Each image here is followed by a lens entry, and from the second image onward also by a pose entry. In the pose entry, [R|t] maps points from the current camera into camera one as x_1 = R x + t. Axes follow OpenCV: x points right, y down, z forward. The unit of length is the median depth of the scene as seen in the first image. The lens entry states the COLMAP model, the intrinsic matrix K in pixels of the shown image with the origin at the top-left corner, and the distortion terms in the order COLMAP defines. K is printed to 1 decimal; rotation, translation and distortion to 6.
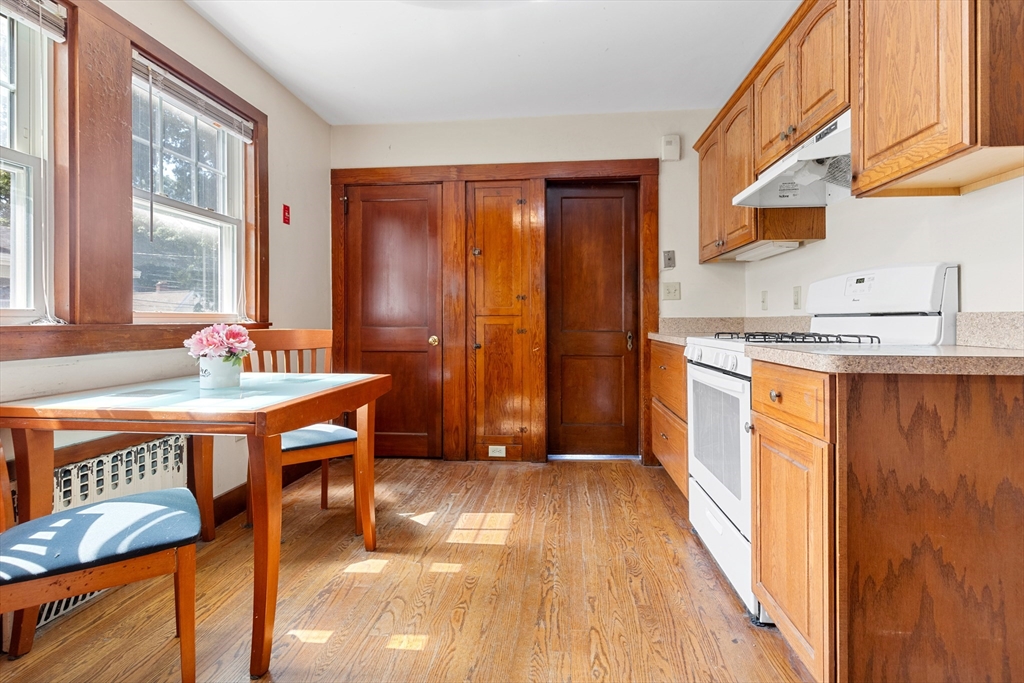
lens RADIAL K [[477.9, 0, 512.2], [0, 477.9, 319.9], [0, 0, 1]] dist [0.002513, 0.000120]
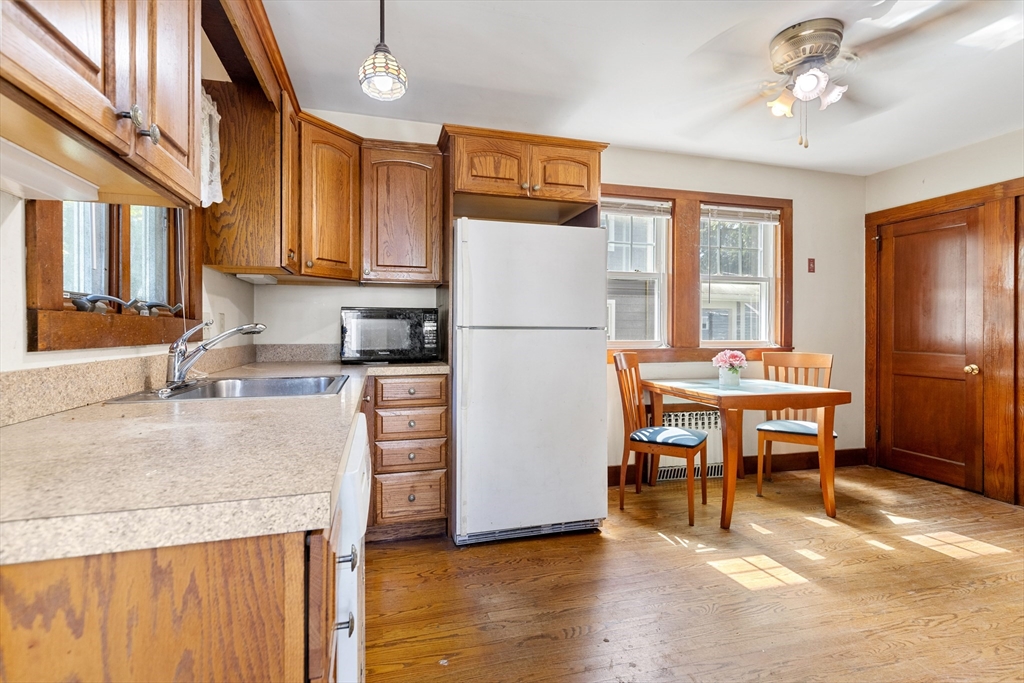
lens RADIAL K [[480.4, 0, 515.6], [0, 480.4, 332.8], [0, 0, 1]] dist [-0.000130, -0.000226]
pose [[0.371983, 0.006896, -0.928214, 0.643980], [-0.004715, 0.999974, 0.005539, -0.051958], [0.928227, 0.002316, 0.372006, -0.359267]]
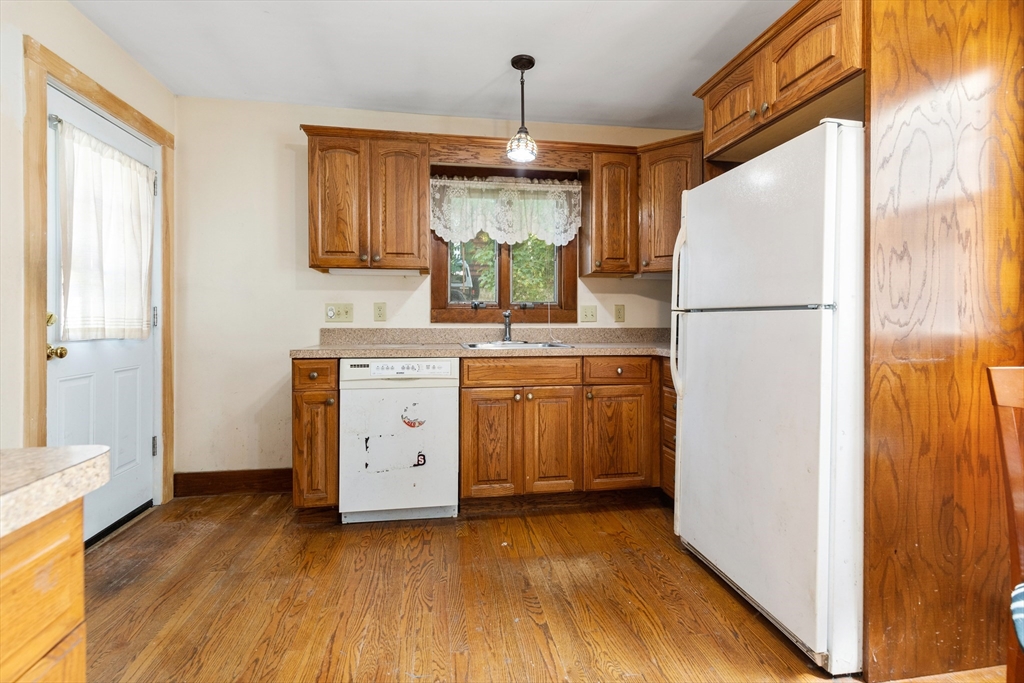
lens RADIAL K [[473.6, 0, 511.5], [0, 473.6, 319.1], [0, 0, 1]] dist [0.000640, 0.000015]
pose [[-0.965585, 0.001712, -0.260082, 0.171837], [0.001129, 0.999997, 0.002388, -0.042060], [0.260085, 0.002012, -0.965584, 0.851419]]
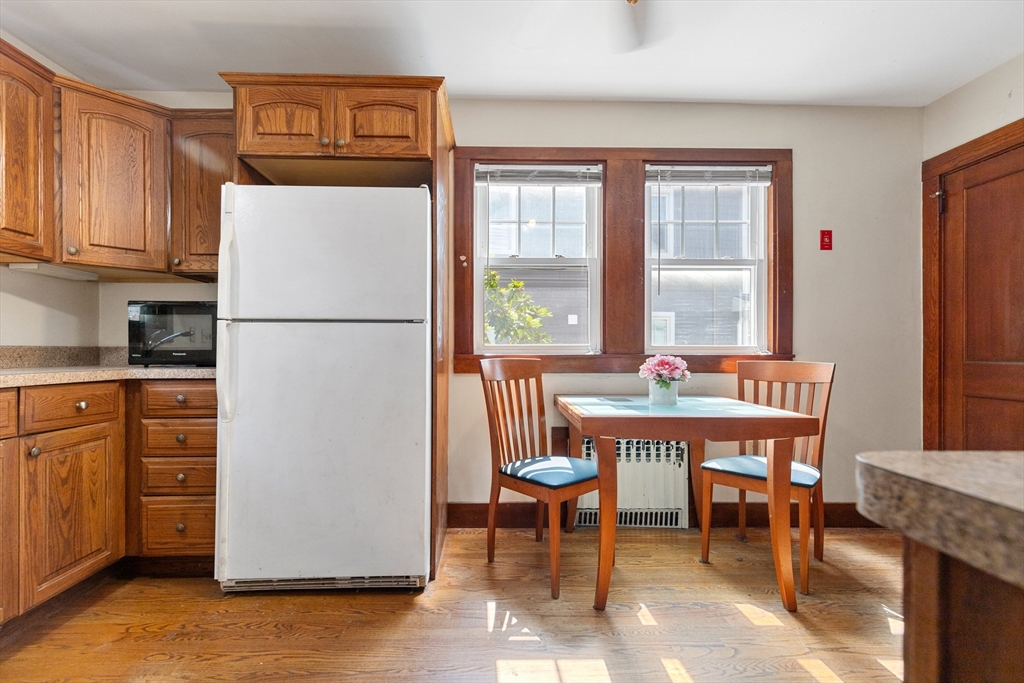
lens RADIAL K [[463.6, 0, 509.4], [0, 463.6, 352.8], [0, 0, 1]] dist [0.001632, 0.000242]
pose [[0.138466, 0.004438, -0.990357, 0.485987], [-0.002308, 0.999989, 0.004159, -0.000817], [0.990365, 0.001710, 0.138474, 0.357902]]
